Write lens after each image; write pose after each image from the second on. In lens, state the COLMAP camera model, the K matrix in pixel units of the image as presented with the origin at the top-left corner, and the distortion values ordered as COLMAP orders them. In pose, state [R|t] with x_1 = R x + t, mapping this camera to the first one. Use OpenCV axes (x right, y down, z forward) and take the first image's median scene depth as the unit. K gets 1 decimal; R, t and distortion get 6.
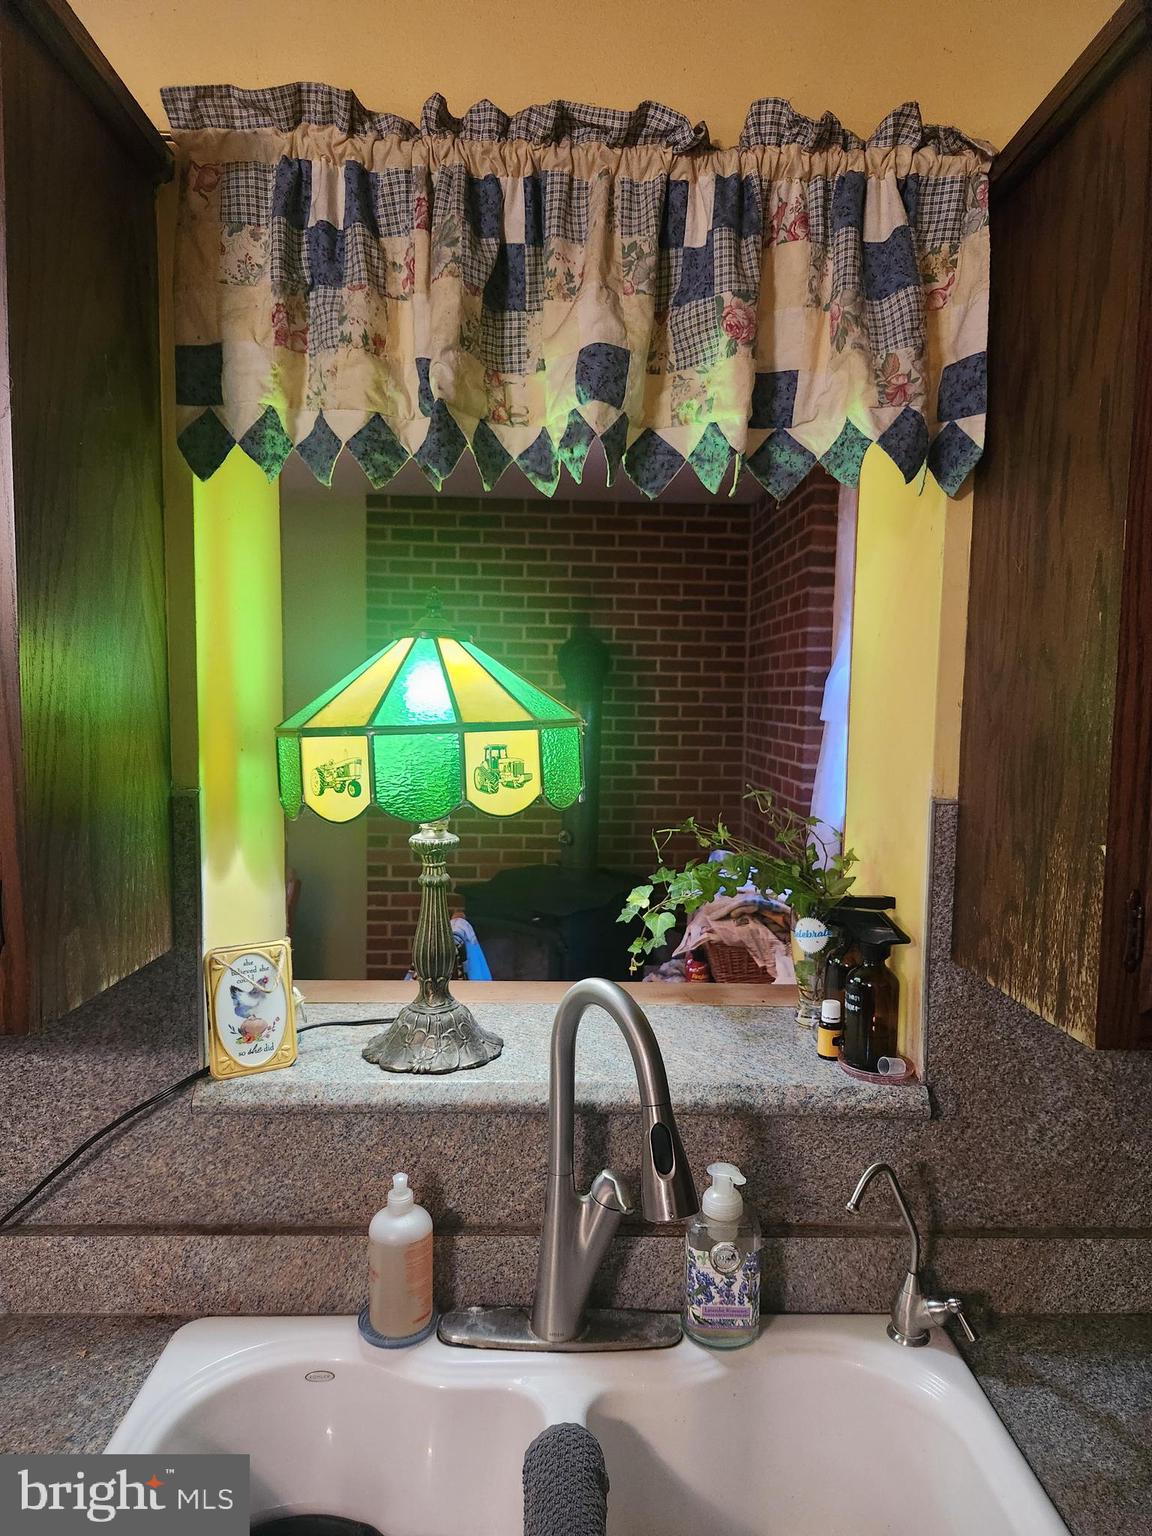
lens RADIAL K [[1027.1, 0, 587.0], [0, 1027.1, 781.0], [0, 0, 1]] dist [0.062255, -0.056238]
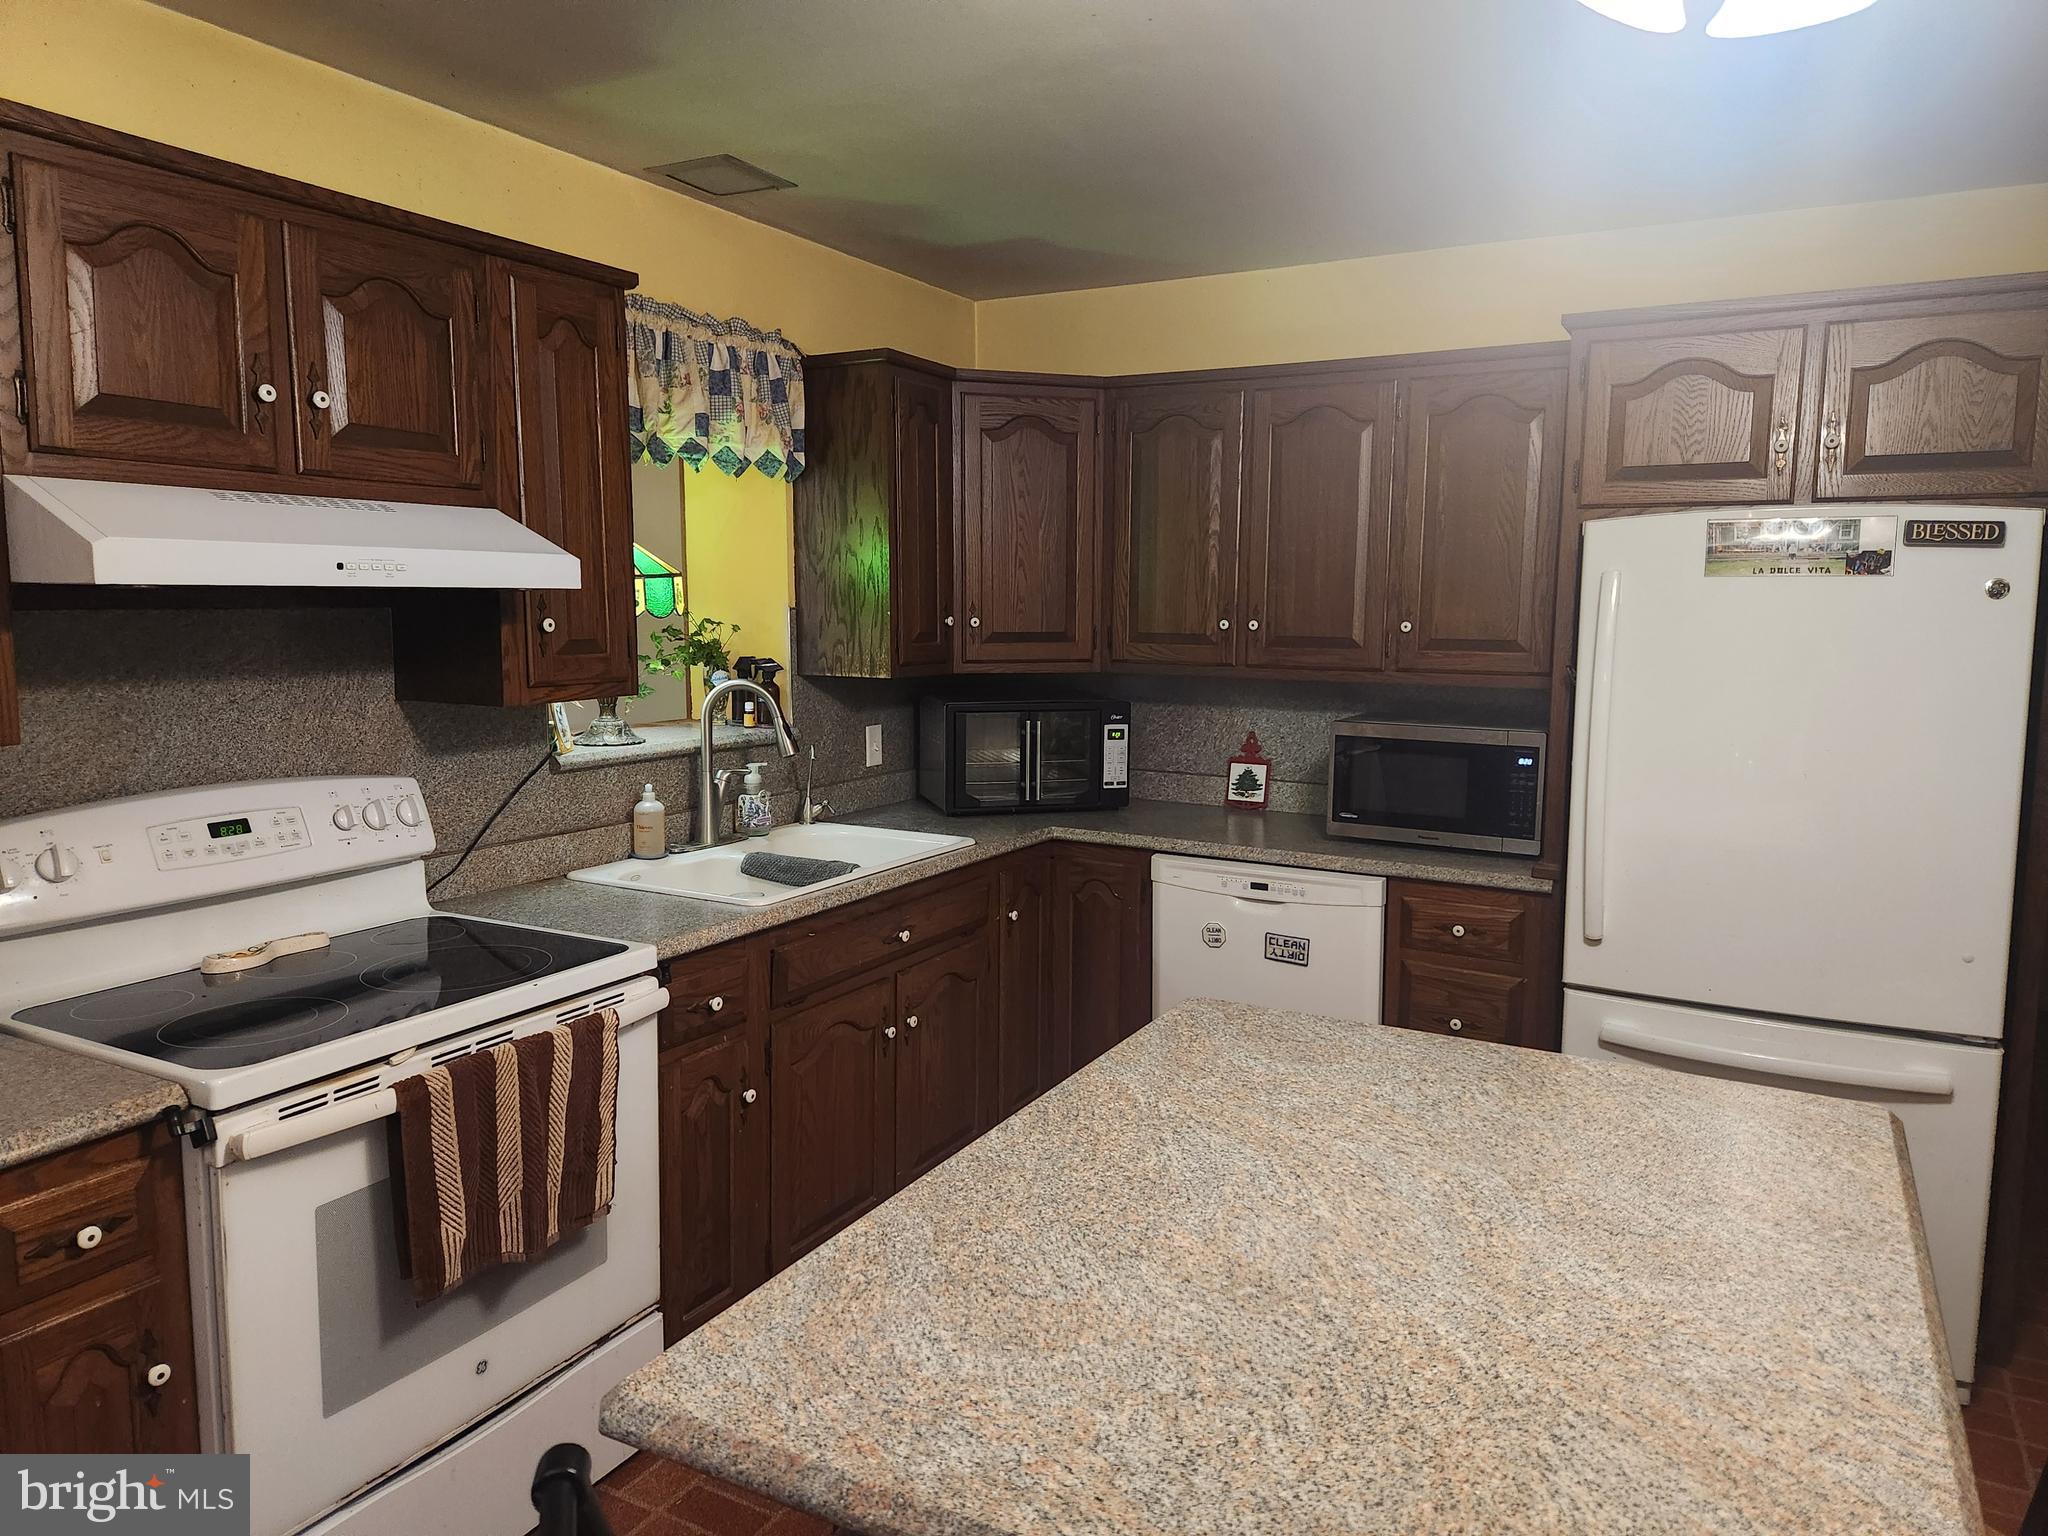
lens RADIAL K [[1369.4, 0, 1065.8], [0, 1369.4, 750.8], [0, 0, 1]] dist [0.062255, -0.056238]
pose [[0.497618, -0.109451, 0.860463, -2.266967], [0.071353, 0.993810, 0.085148, 0.130672], [-0.864456, 0.019025, 0.502348, -1.228122]]
